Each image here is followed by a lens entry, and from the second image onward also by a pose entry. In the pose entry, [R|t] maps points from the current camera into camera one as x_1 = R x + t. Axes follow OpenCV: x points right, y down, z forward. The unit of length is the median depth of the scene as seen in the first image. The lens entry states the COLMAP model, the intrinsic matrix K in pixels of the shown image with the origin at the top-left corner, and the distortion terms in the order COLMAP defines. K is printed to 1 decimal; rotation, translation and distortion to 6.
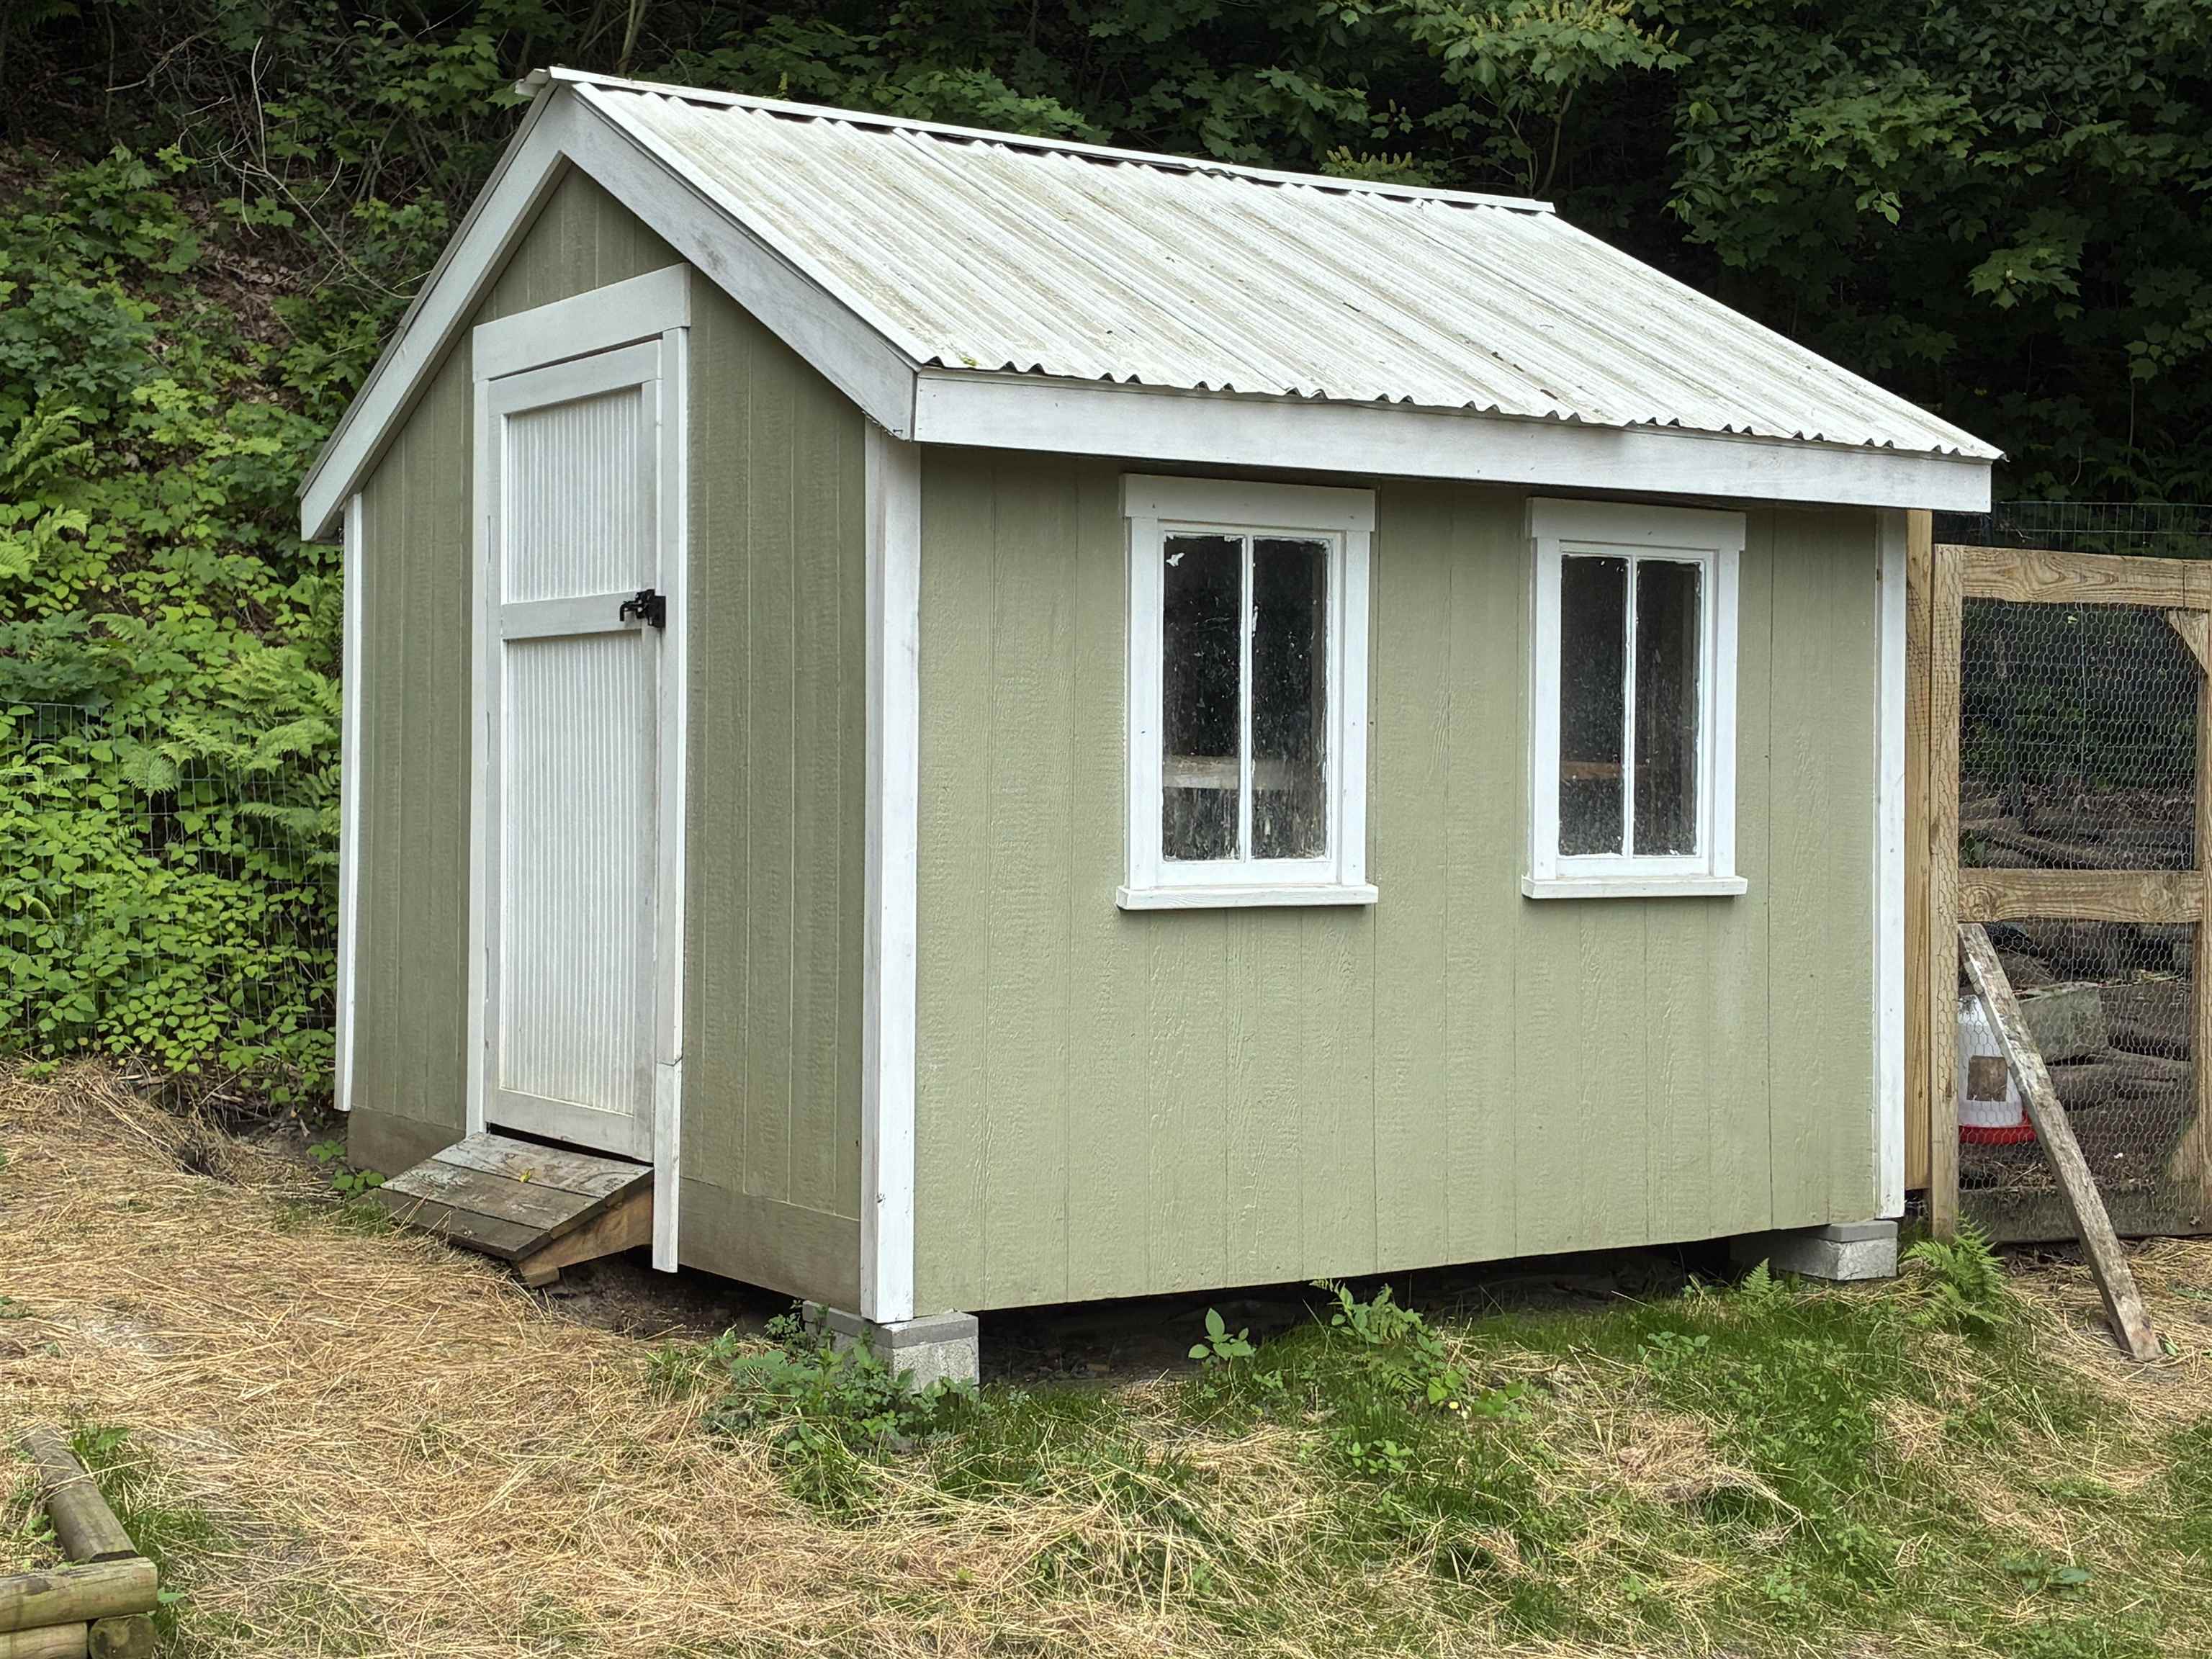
lens RADIAL K [[3132.2, 0, 1090.0], [0, 3132.2, 834.4], [0, 0, 1]] dist [0.045175, 0.000000]
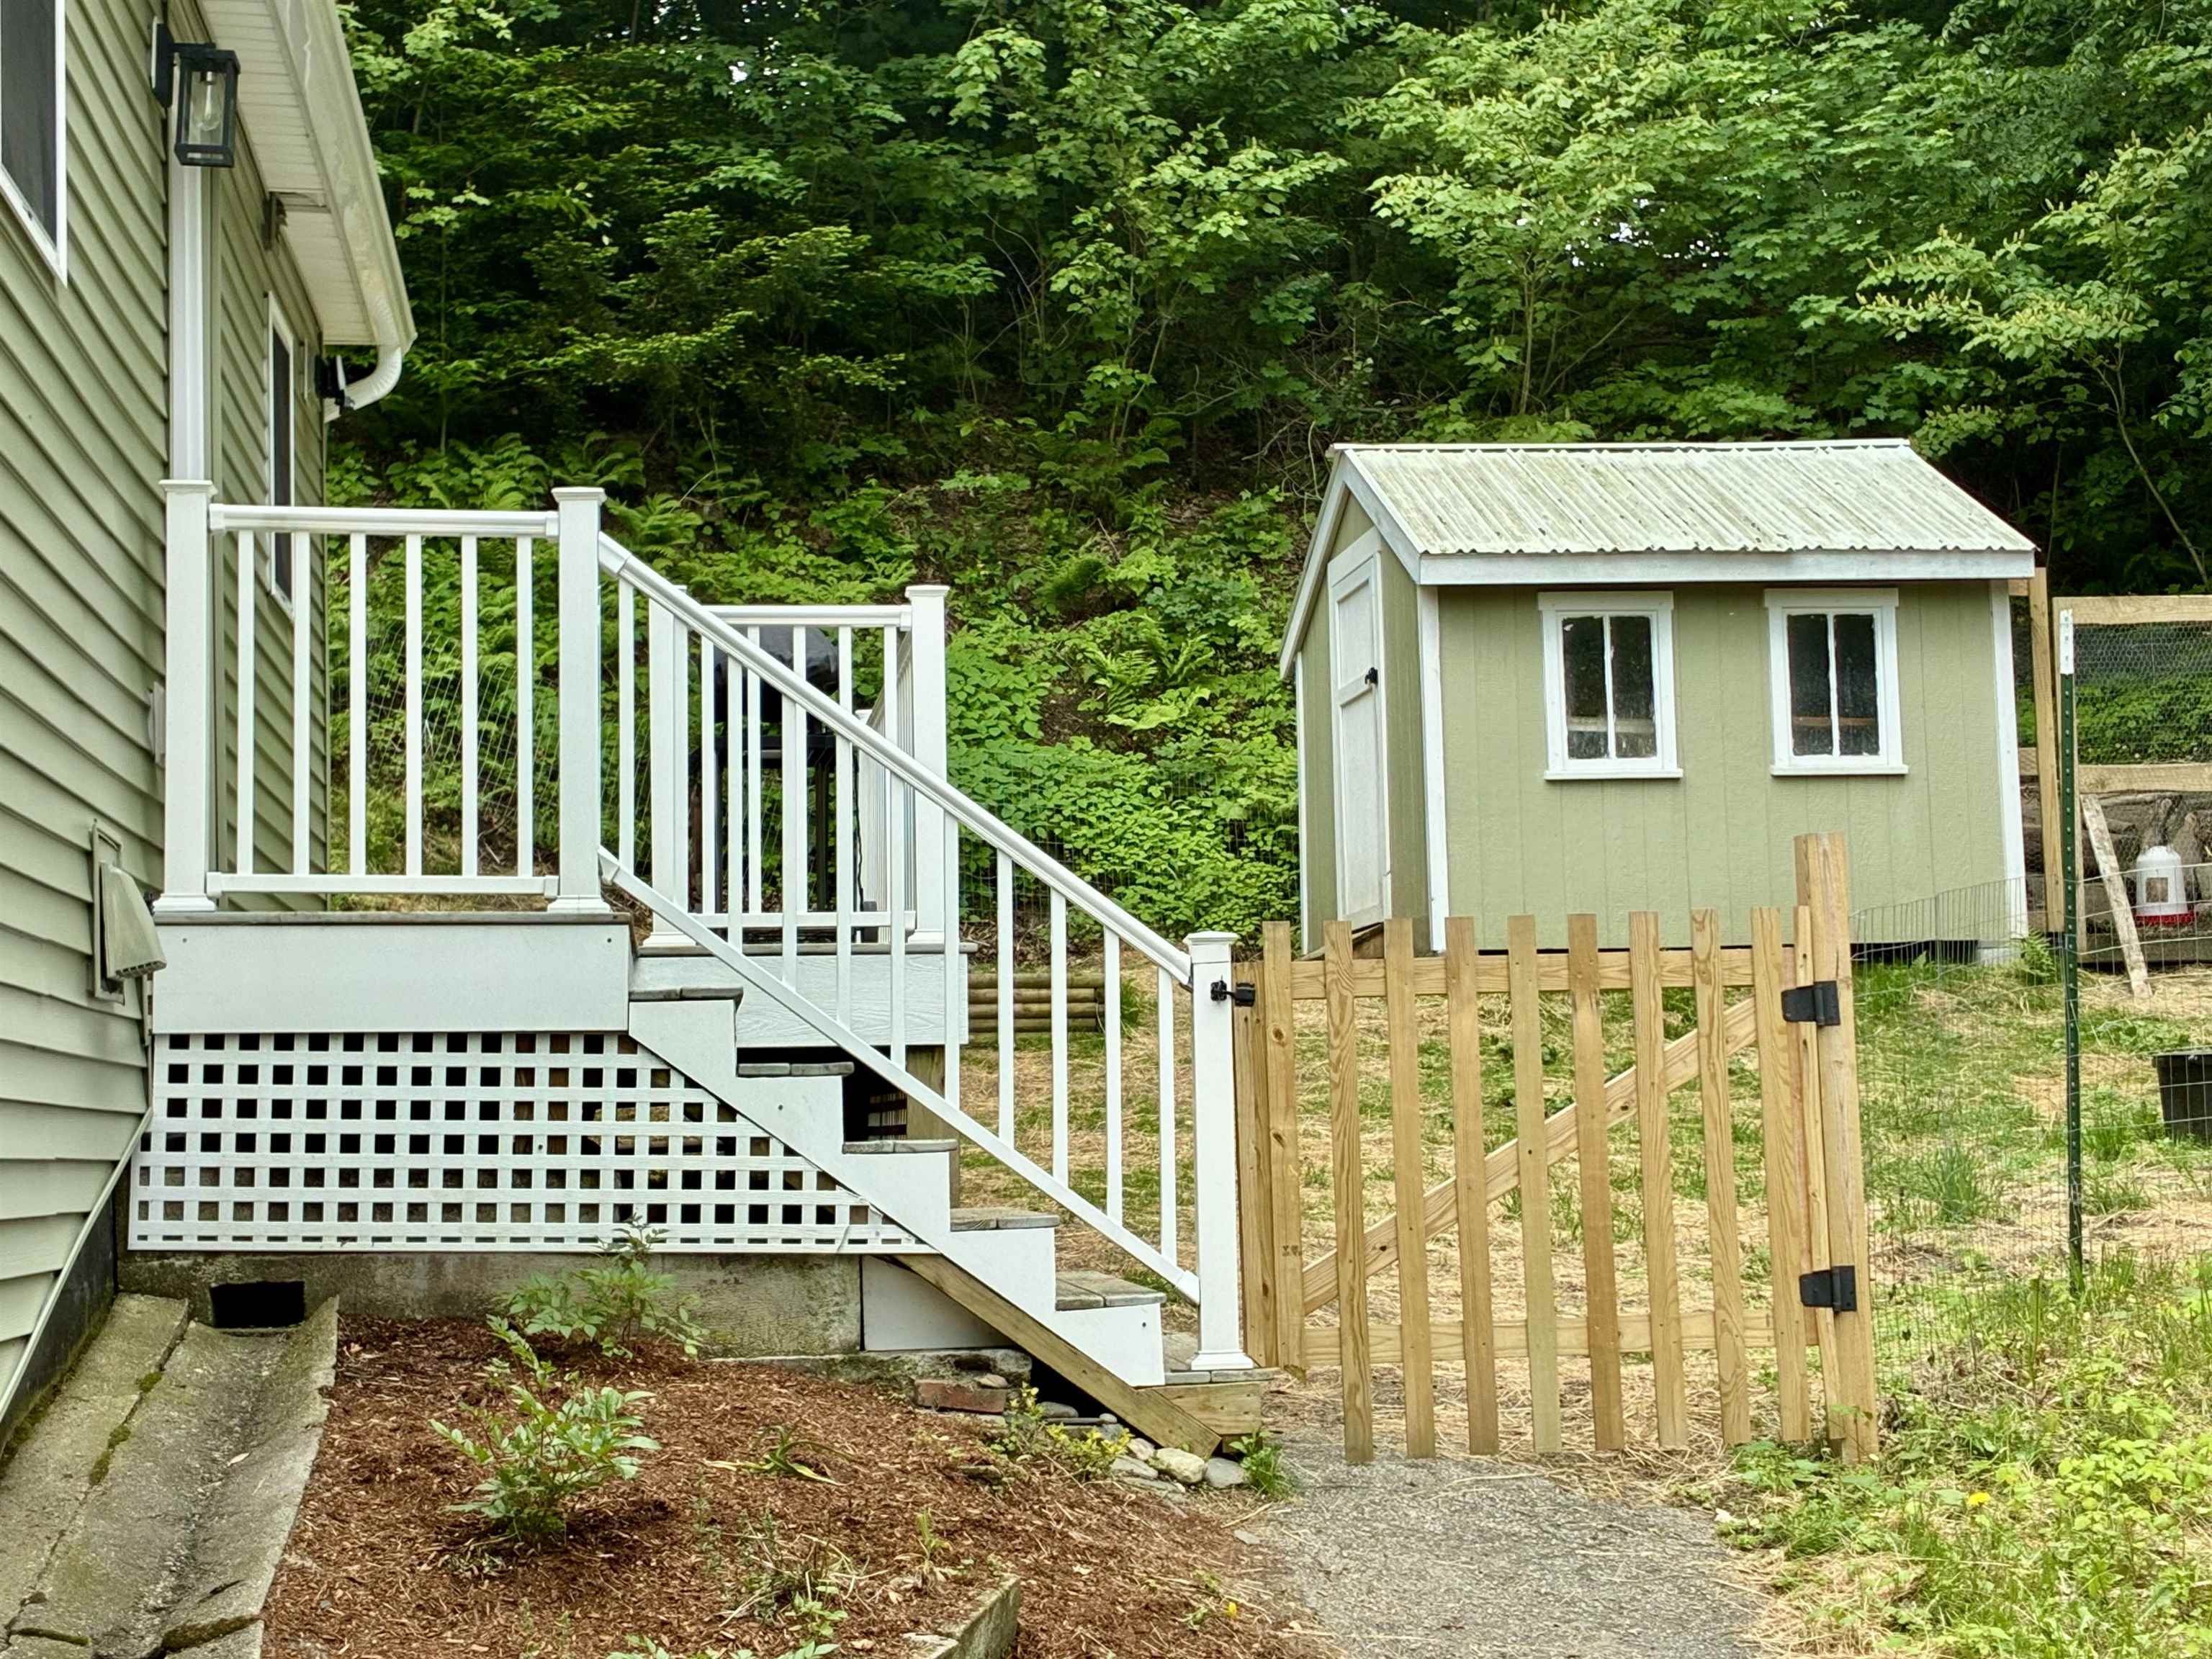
lens RADIAL K [[3712.6, 0, 1107.2], [0, 3712.6, 825.4], [0, 0, 1]] dist [-0.042717, 0.000000]
pose [[0.906103, -0.074653, -0.416419, 0.671465], [0.030554, 0.993285, -0.111586, 0.277982], [0.421953, 0.088385, 0.902299, -1.258088]]
